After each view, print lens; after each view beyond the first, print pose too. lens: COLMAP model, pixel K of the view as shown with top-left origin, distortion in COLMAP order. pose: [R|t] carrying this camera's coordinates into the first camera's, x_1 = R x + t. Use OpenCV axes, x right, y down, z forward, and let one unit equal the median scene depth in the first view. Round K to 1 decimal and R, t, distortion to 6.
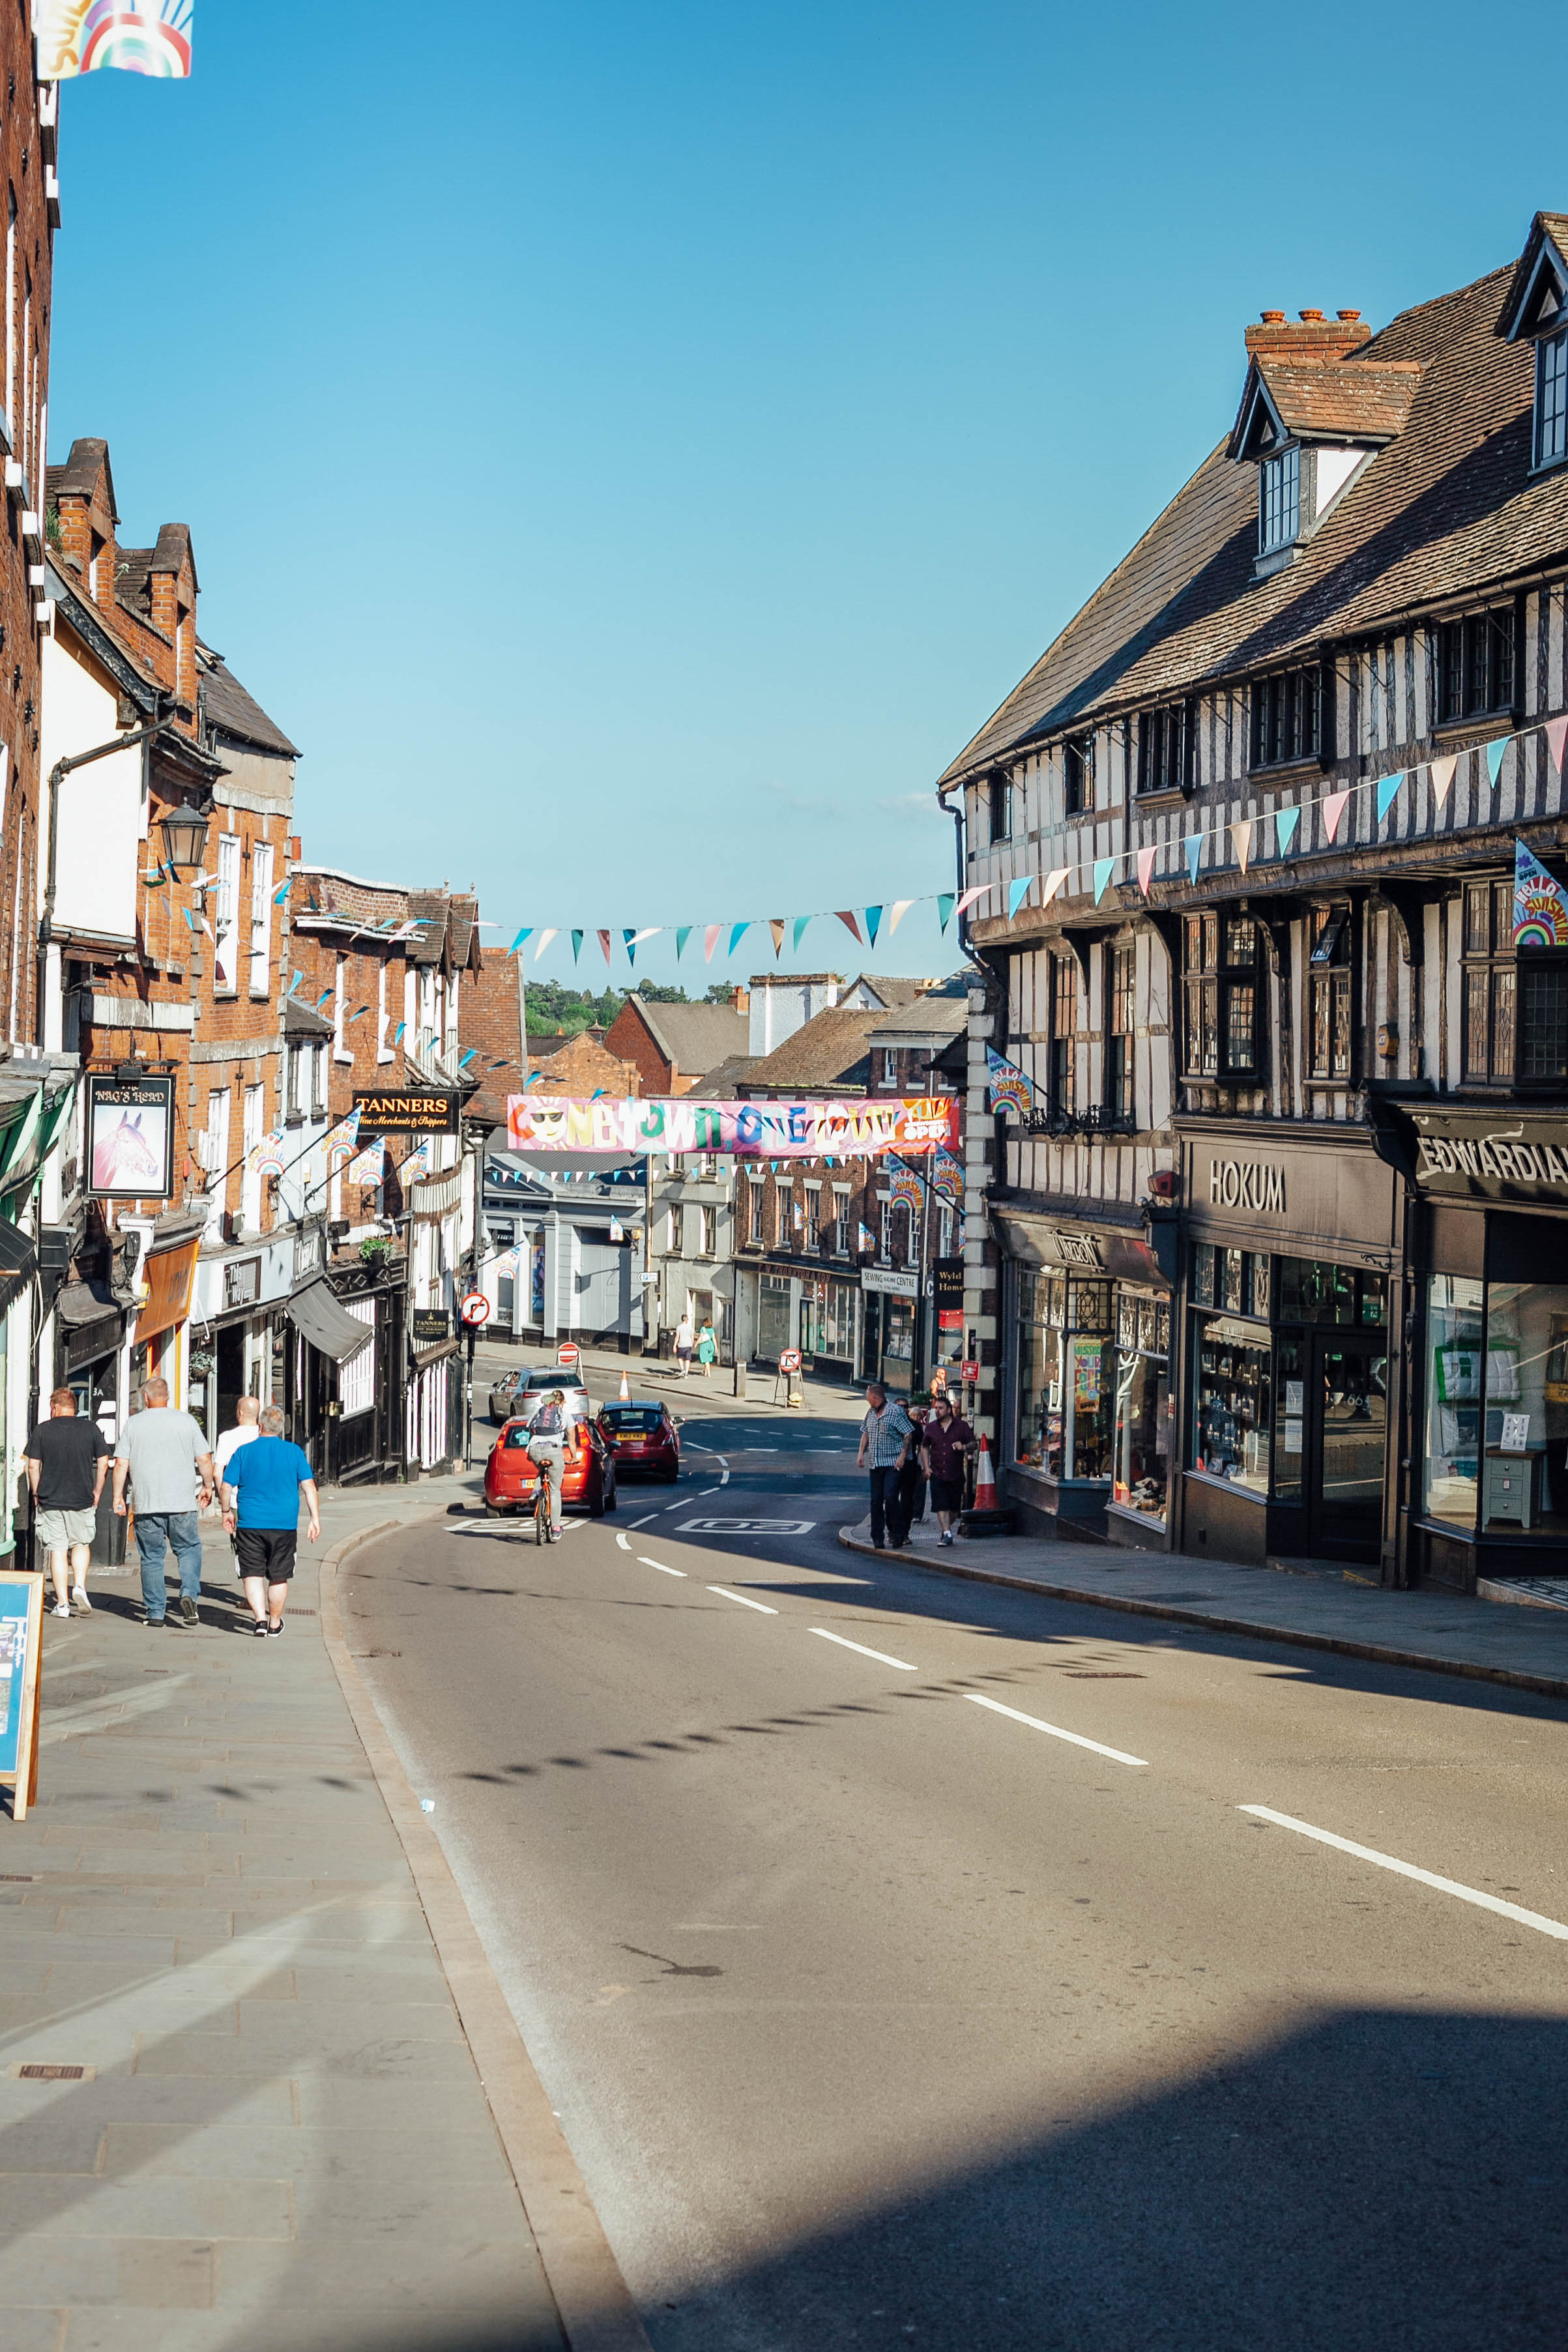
lens RADIAL K [[3407.3, 0, 830.2], [0, 3407.3, 1175.1], [0, 0, 1]] dist [-0.085234, -0.111054]
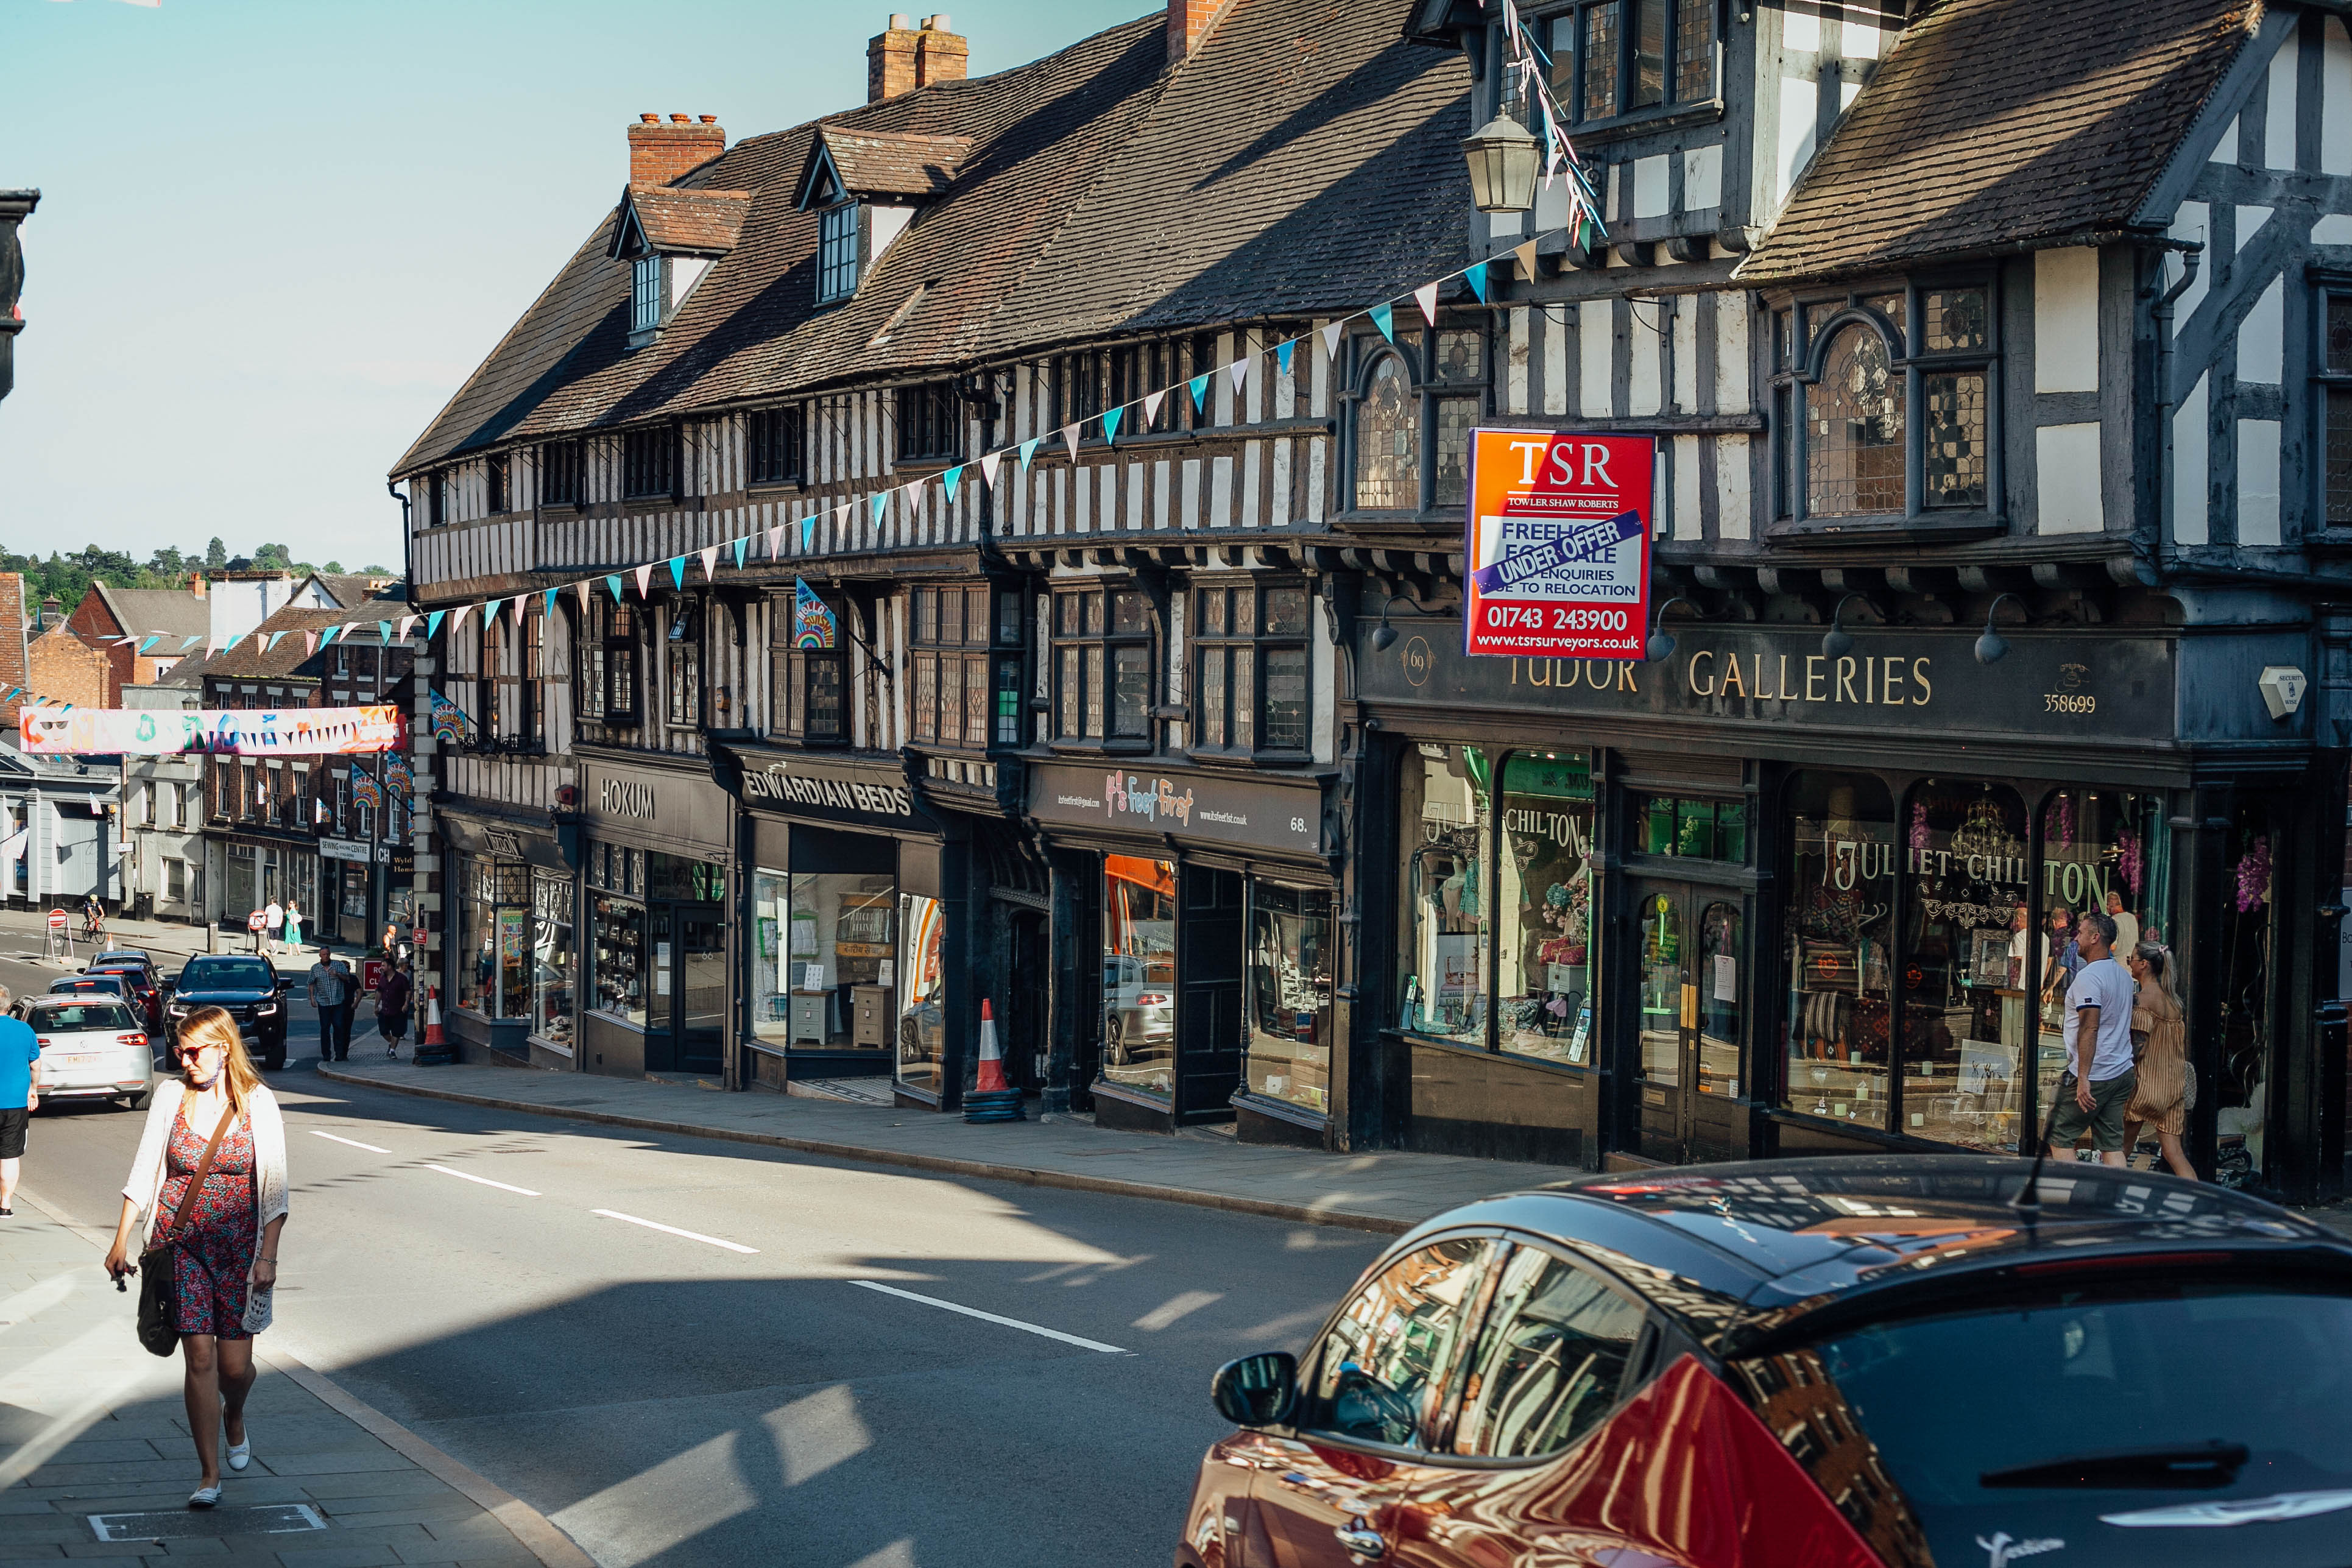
lens RADIAL K [[3407.3, 0, 1176.0], [0, 3407.3, 784.0], [0, 0, 1]] dist [-0.085234, -0.111054]
pose [[0.965454, -0.015466, 0.260113, -0.016553], [0.009315, 0.999647, 0.024864, -0.031006], [-0.260406, -0.021582, 0.965258, -0.326741]]
